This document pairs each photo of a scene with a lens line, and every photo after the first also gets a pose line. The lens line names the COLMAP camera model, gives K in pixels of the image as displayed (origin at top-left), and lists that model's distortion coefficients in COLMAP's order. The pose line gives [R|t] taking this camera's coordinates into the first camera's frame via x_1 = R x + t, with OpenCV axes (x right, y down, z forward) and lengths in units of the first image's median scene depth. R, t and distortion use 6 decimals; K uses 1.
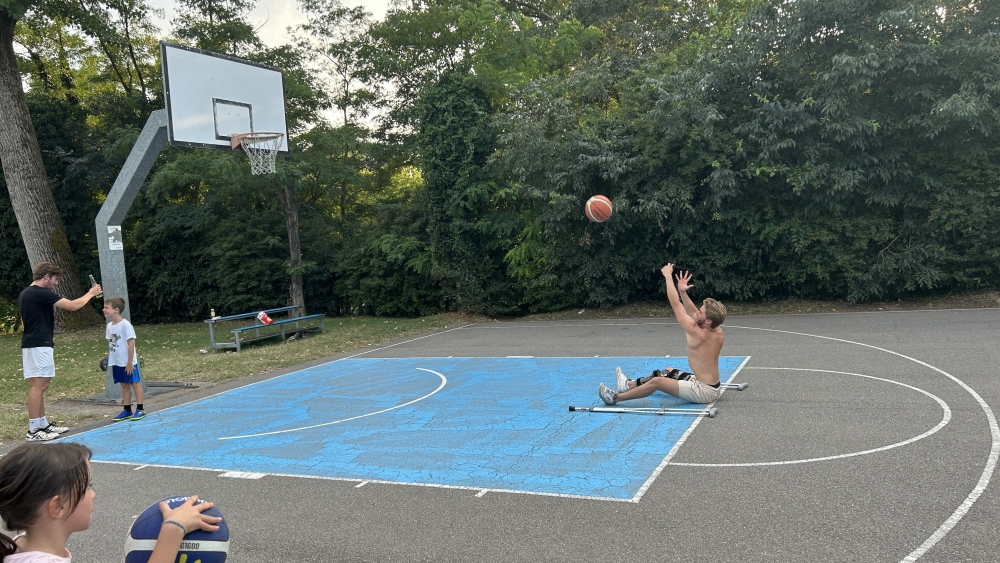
lens RADIAL K [[742.8, 0, 500.0], [0, 742.8, 281.5], [0, 0, 1]] dist [0.060648, -0.075686]
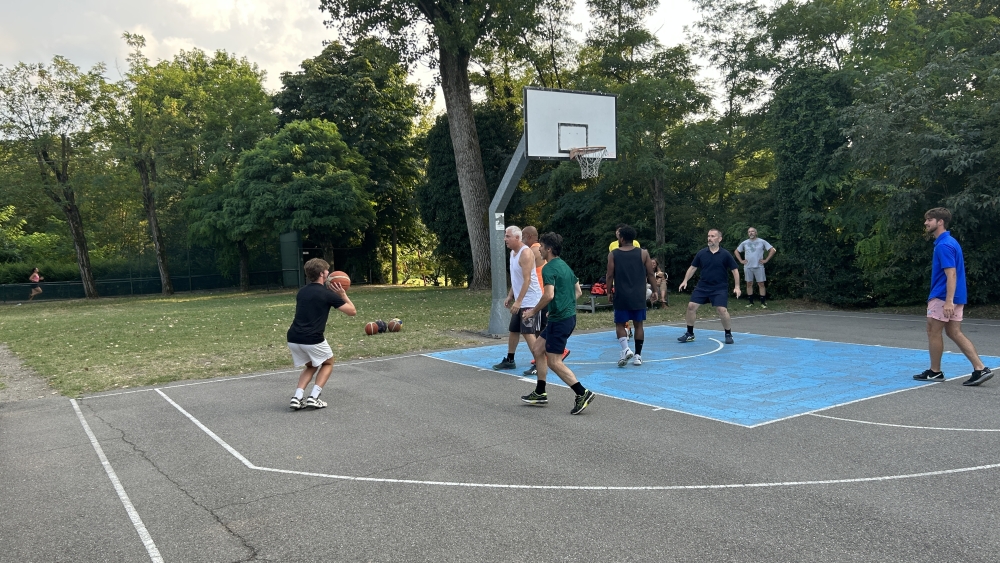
lens RADIAL K [[738.3, 0, 494.5], [0, 738.3, 281.4], [0, 0, 1]] dist [0.053153, -0.088321]
pose [[0.849502, 0.071705, -0.522689, 0.154876], [-0.057809, 0.997407, 0.042874, -0.003137], [0.524408, -0.006206, 0.851444, -0.139452]]
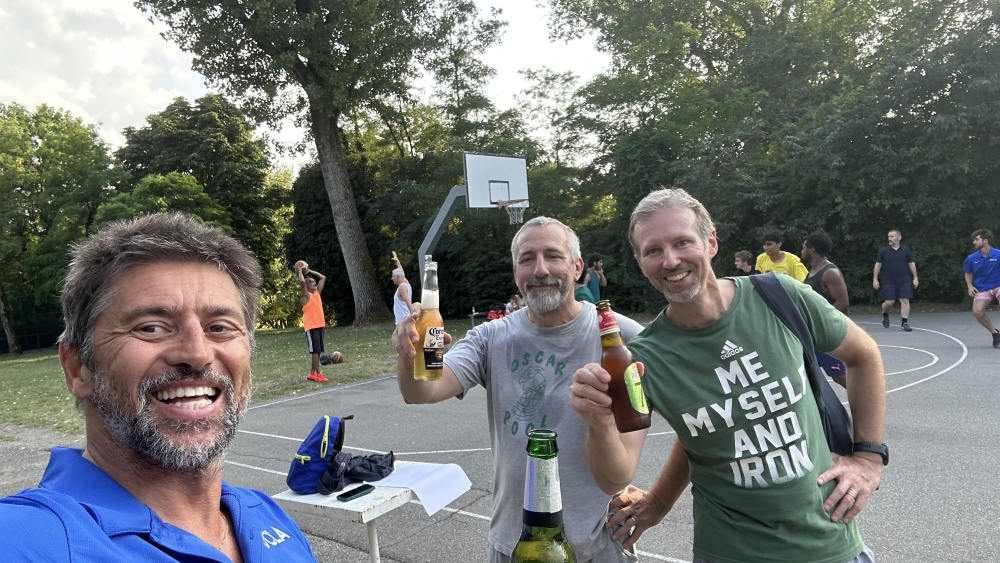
lens RADIAL K [[691.7, 0, 485.3], [0, 691.7, 290.4], [0, 0, 1]] dist [0.086259, -0.154886]
pose [[0.955542, -0.000777, -0.294855, 0.046114], [-0.000250, 0.999994, -0.003446, 0.008244], [0.294856, 0.003367, 0.955536, -0.325183]]
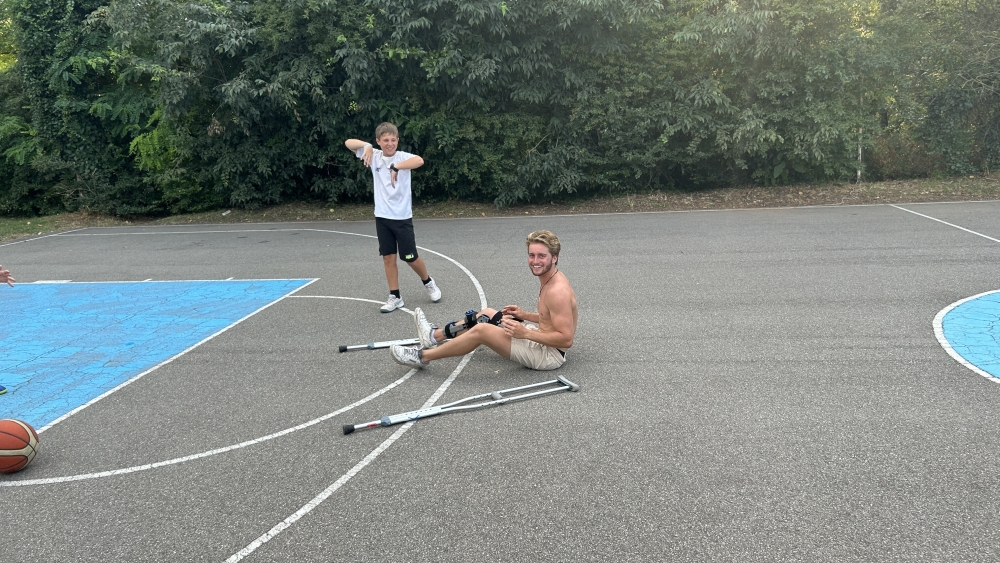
lens RADIAL K [[740.0, 0, 498.9], [0, 740.0, 278.6], [0, 0, 1]] dist [0.062931, -0.083364]
pose [[0.956774, -0.029051, 0.289379, 0.188024], [-0.013932, 0.989278, 0.145376, -0.016148], [-0.290499, -0.143123, 0.946111, 0.100321]]
